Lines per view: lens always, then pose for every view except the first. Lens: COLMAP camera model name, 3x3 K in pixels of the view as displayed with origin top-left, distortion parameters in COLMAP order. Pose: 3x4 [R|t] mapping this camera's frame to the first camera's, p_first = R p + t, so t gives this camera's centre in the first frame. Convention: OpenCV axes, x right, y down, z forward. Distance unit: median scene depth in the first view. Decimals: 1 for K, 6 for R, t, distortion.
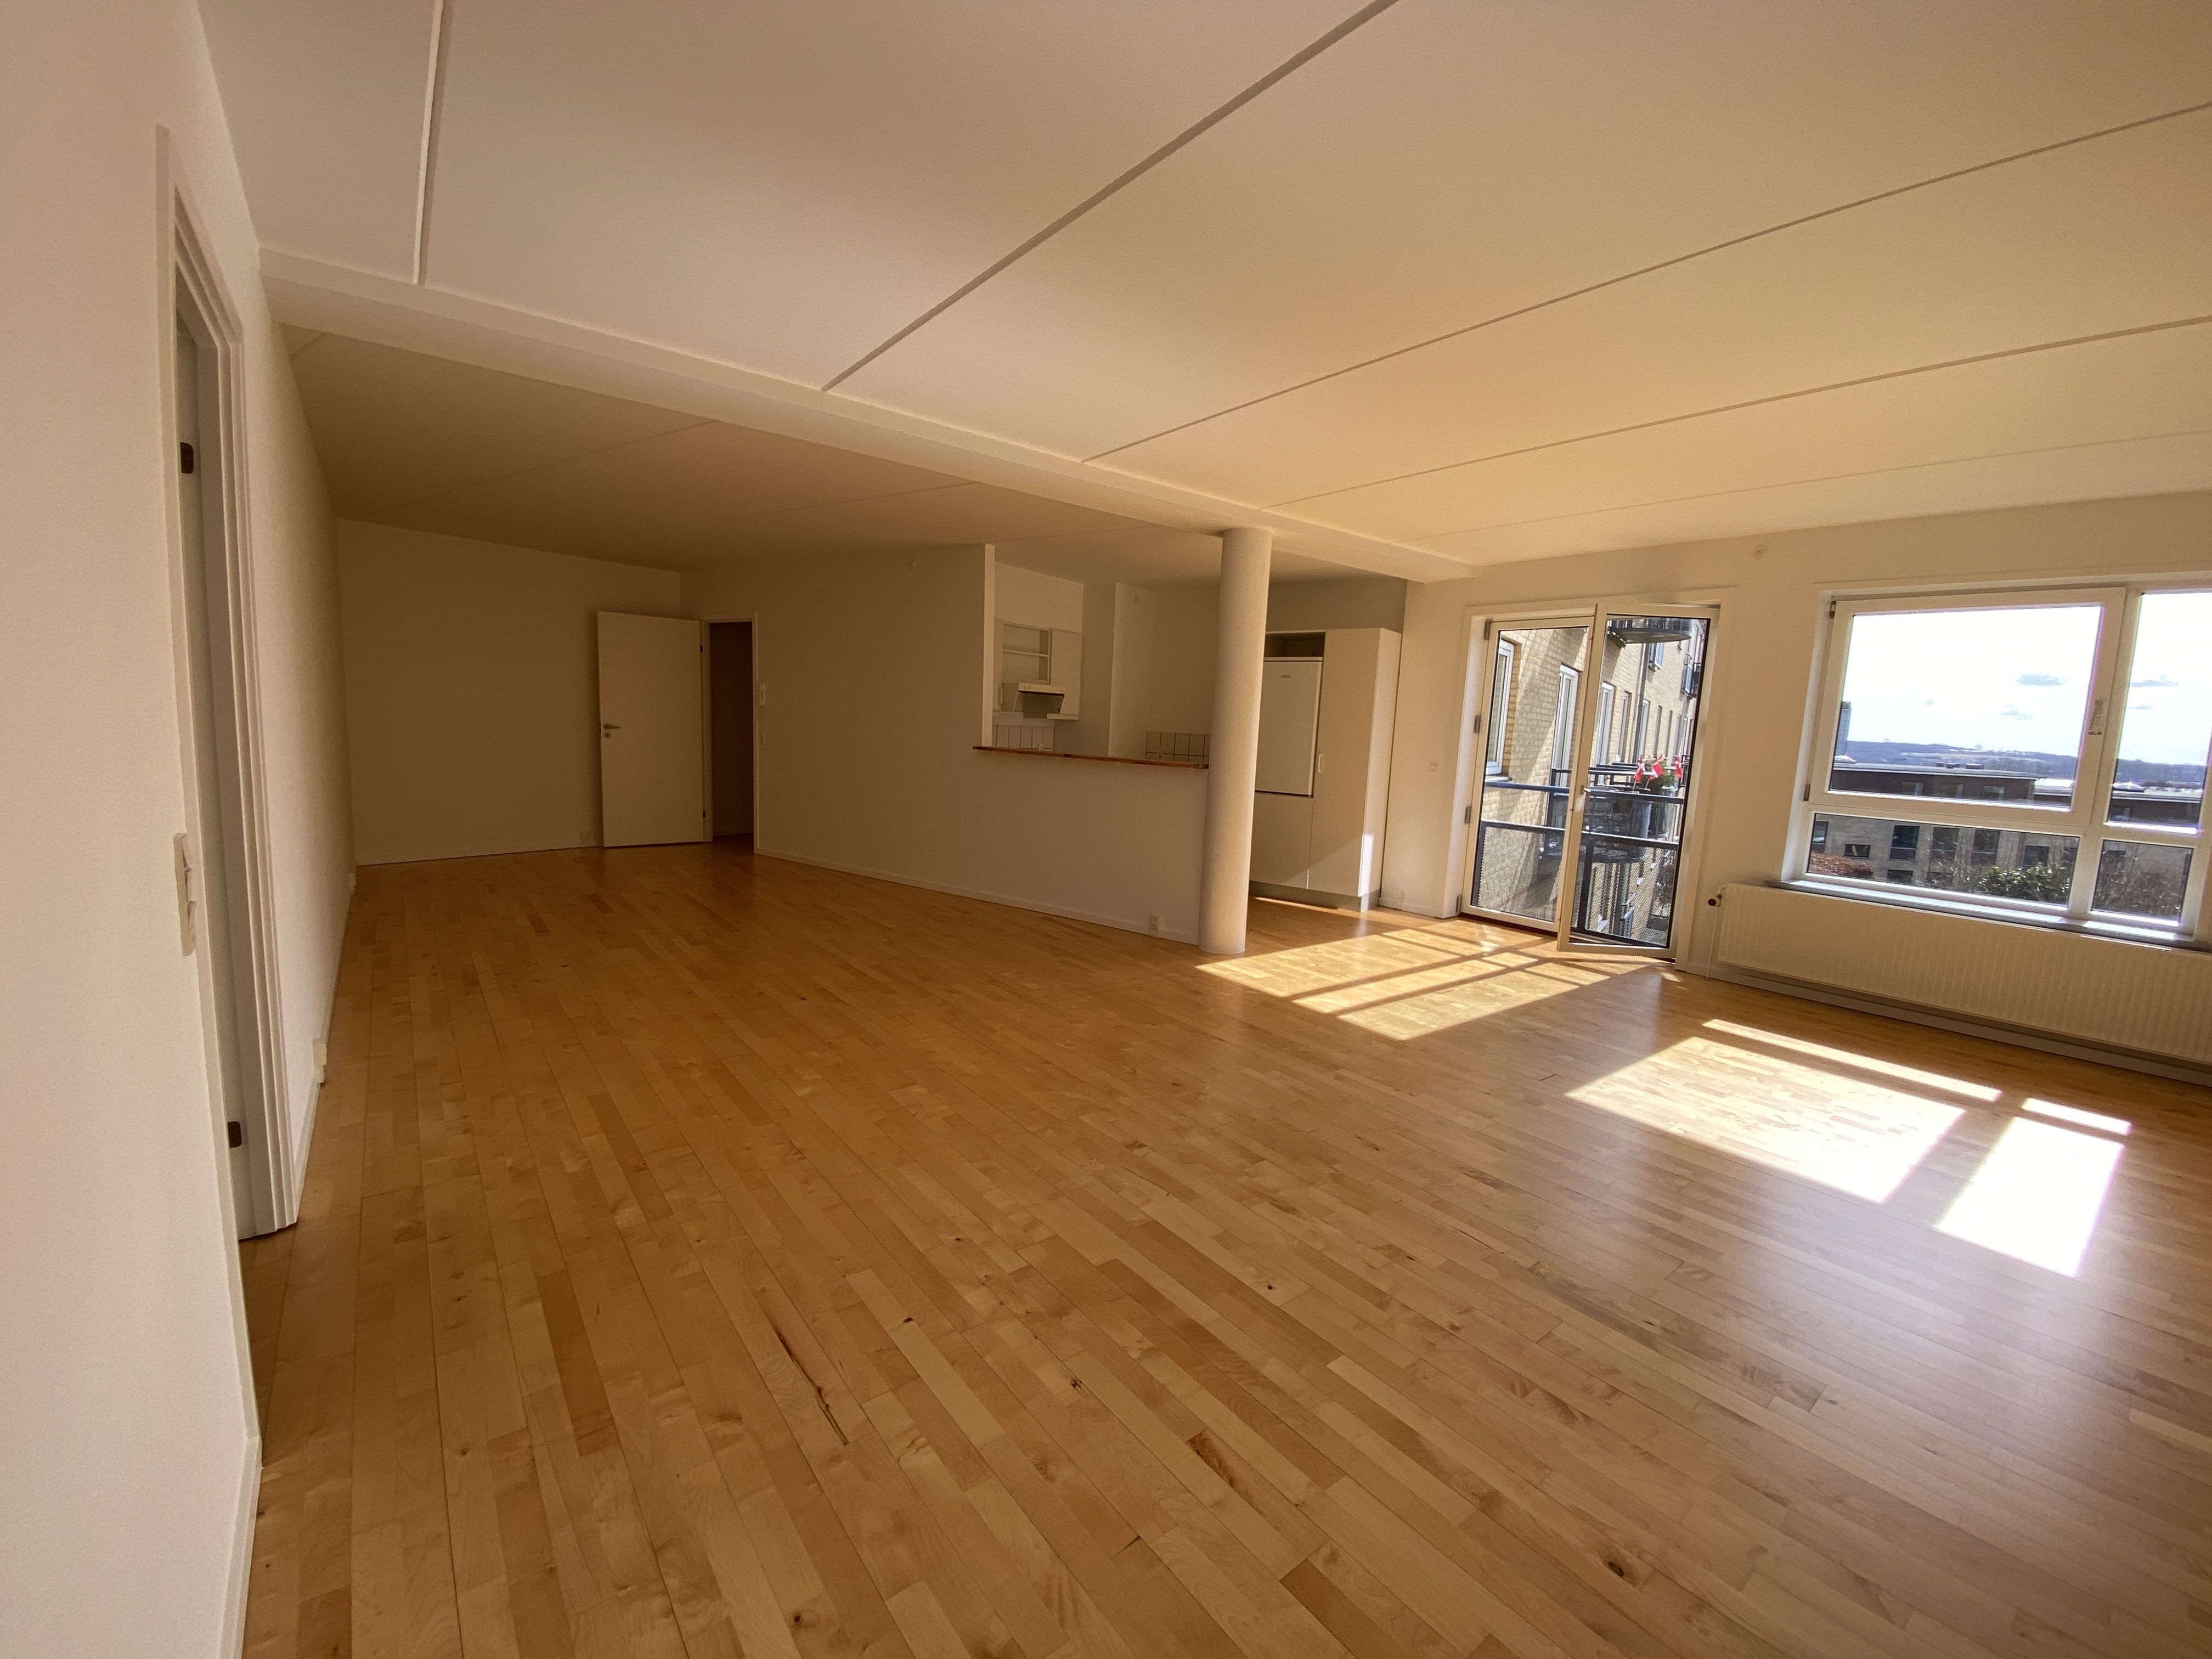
lens RADIAL K [[888.0, 0, 1108.8], [0, 888.0, 813.5], [0, 0, 1]] dist [0.032480, -0.029580]
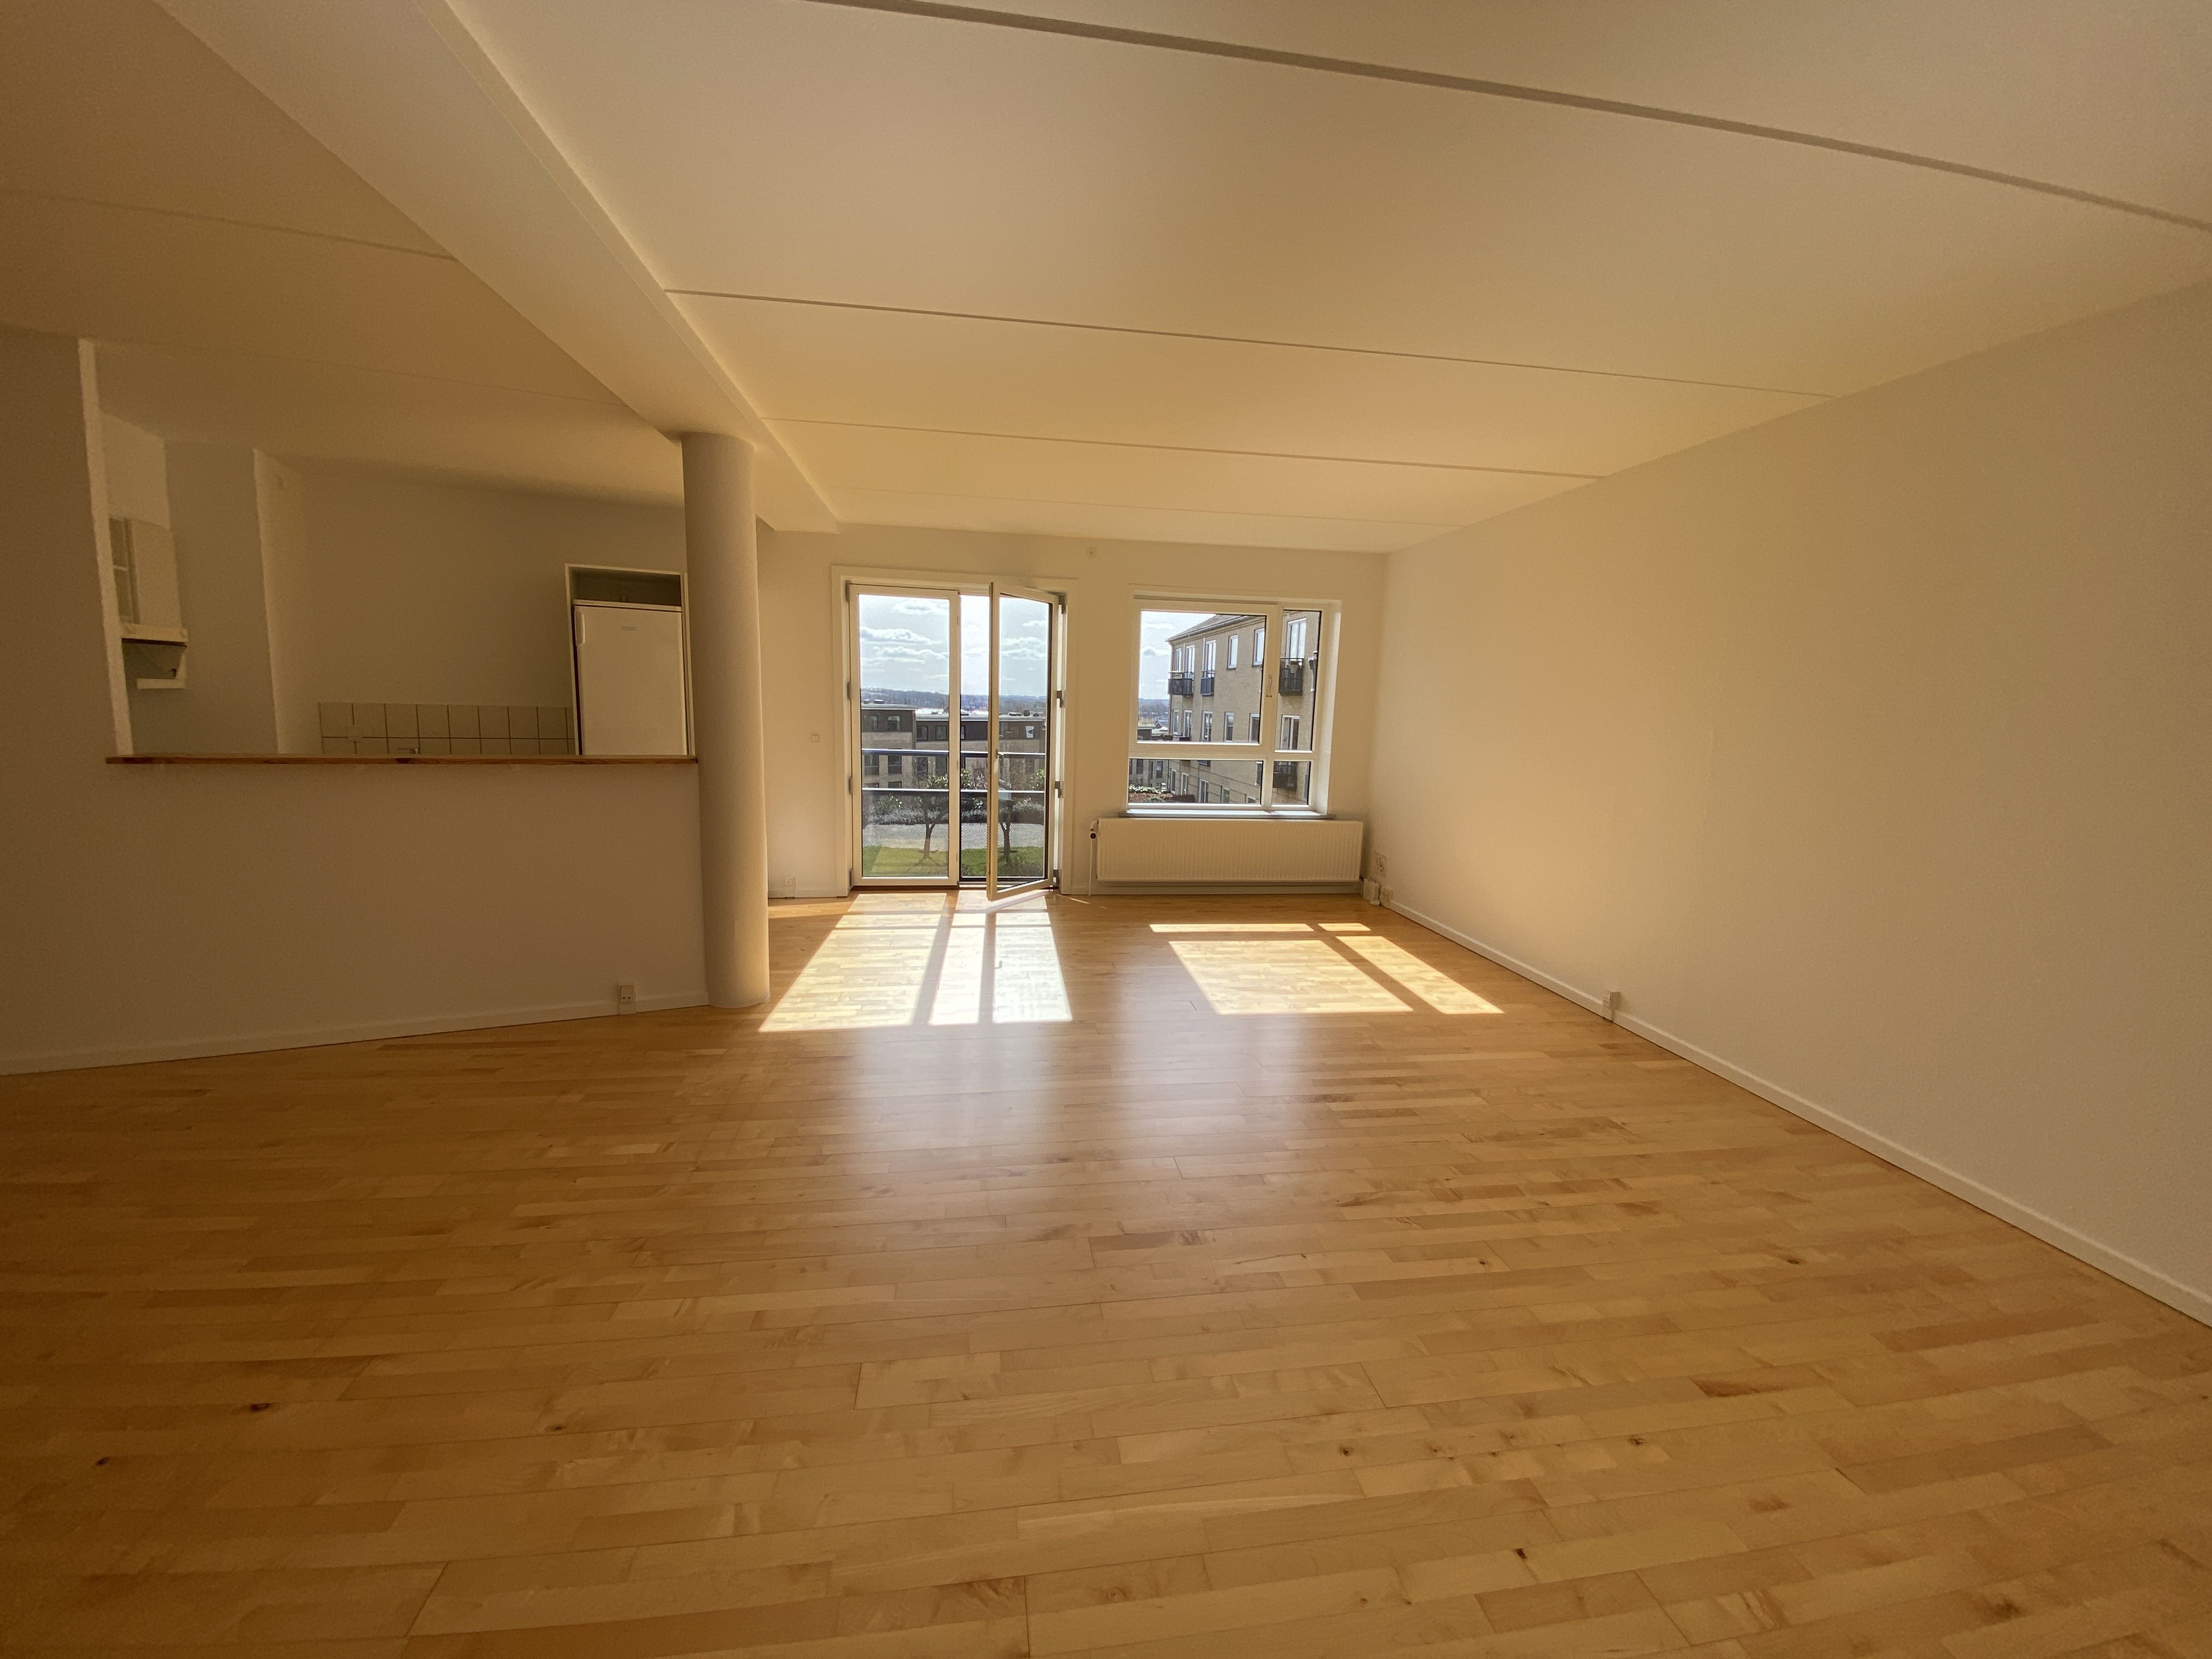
lens RADIAL K [[888.0, 0, 1108.8], [0, 888.0, 813.5], [0, 0, 1]] dist [0.032480, -0.029580]
pose [[0.488656, -0.137839, 0.861520, -0.384711], [0.082660, 0.990314, 0.111561, -0.068528], [-0.868552, 0.016698, 0.495316, 0.368773]]
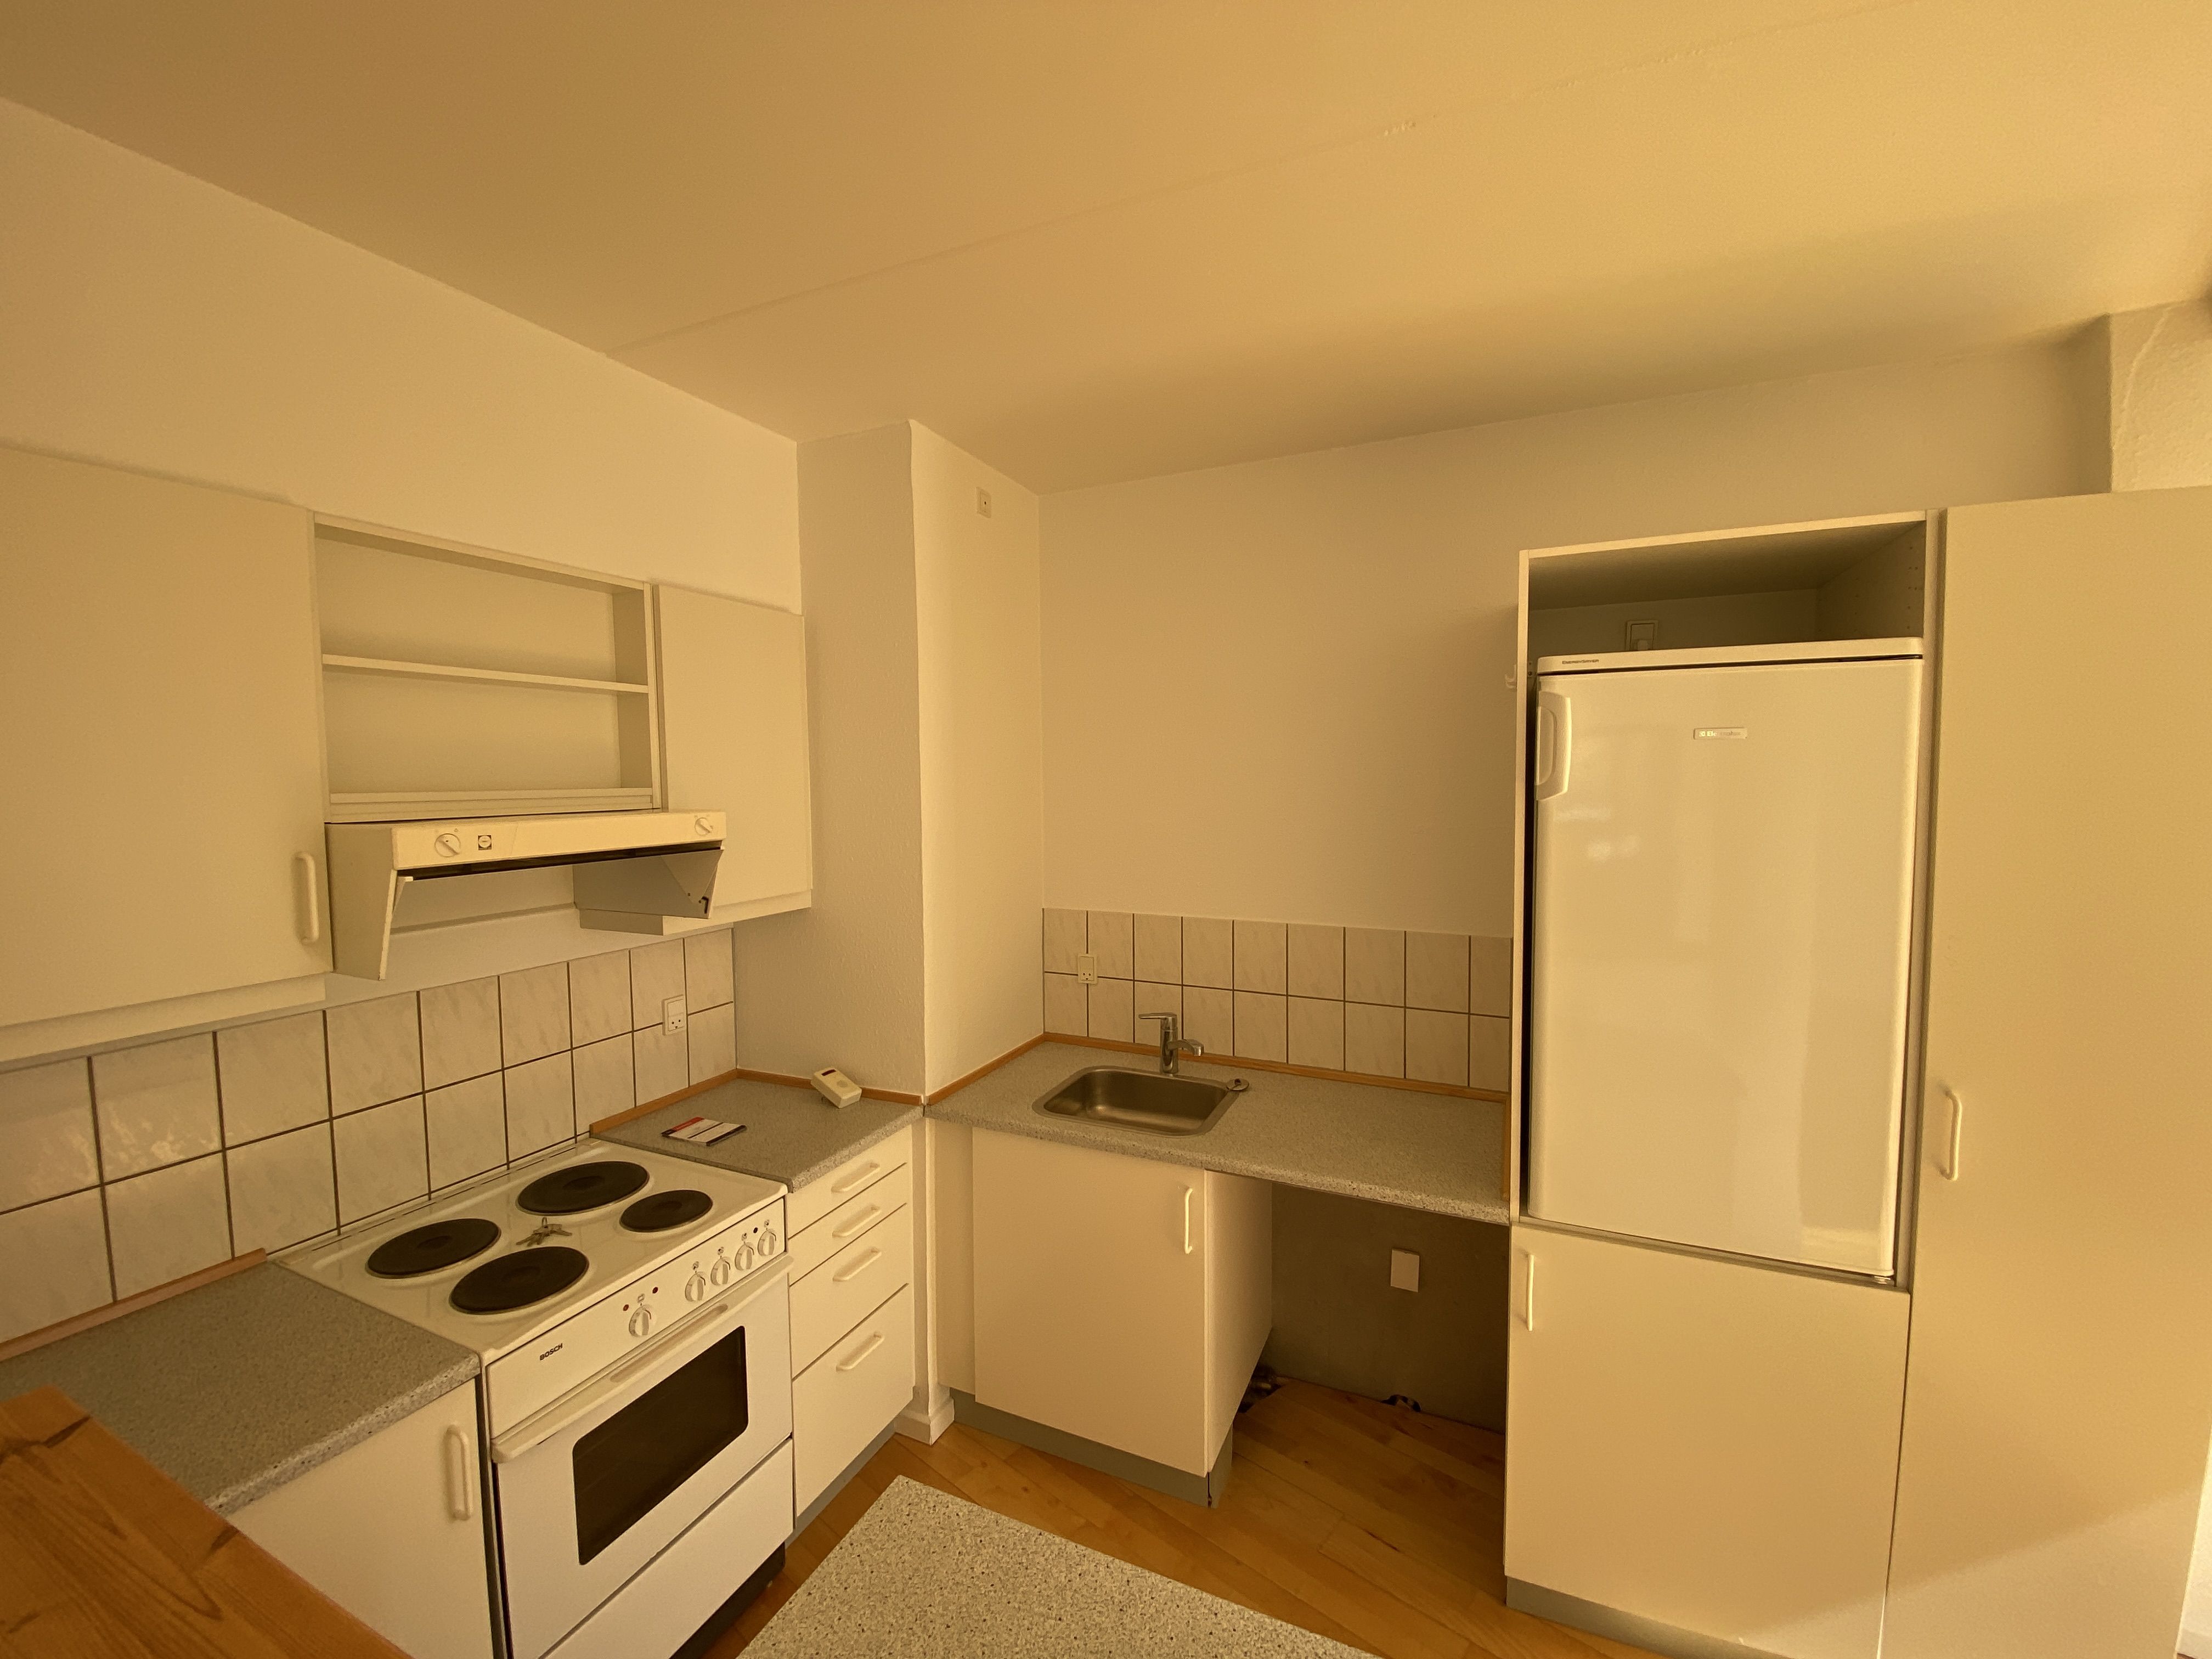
lens RADIAL K [[888.0, 0, 1108.8], [0, 888.0, 813.5], [0, 0, 1]] dist [0.032480, -0.029580]
pose [[0.980241, -0.061379, 0.188041, 0.013944], [0.069273, 0.996959, -0.035691, -0.189785], [-0.185278, 0.048012, 0.981513, 1.113593]]
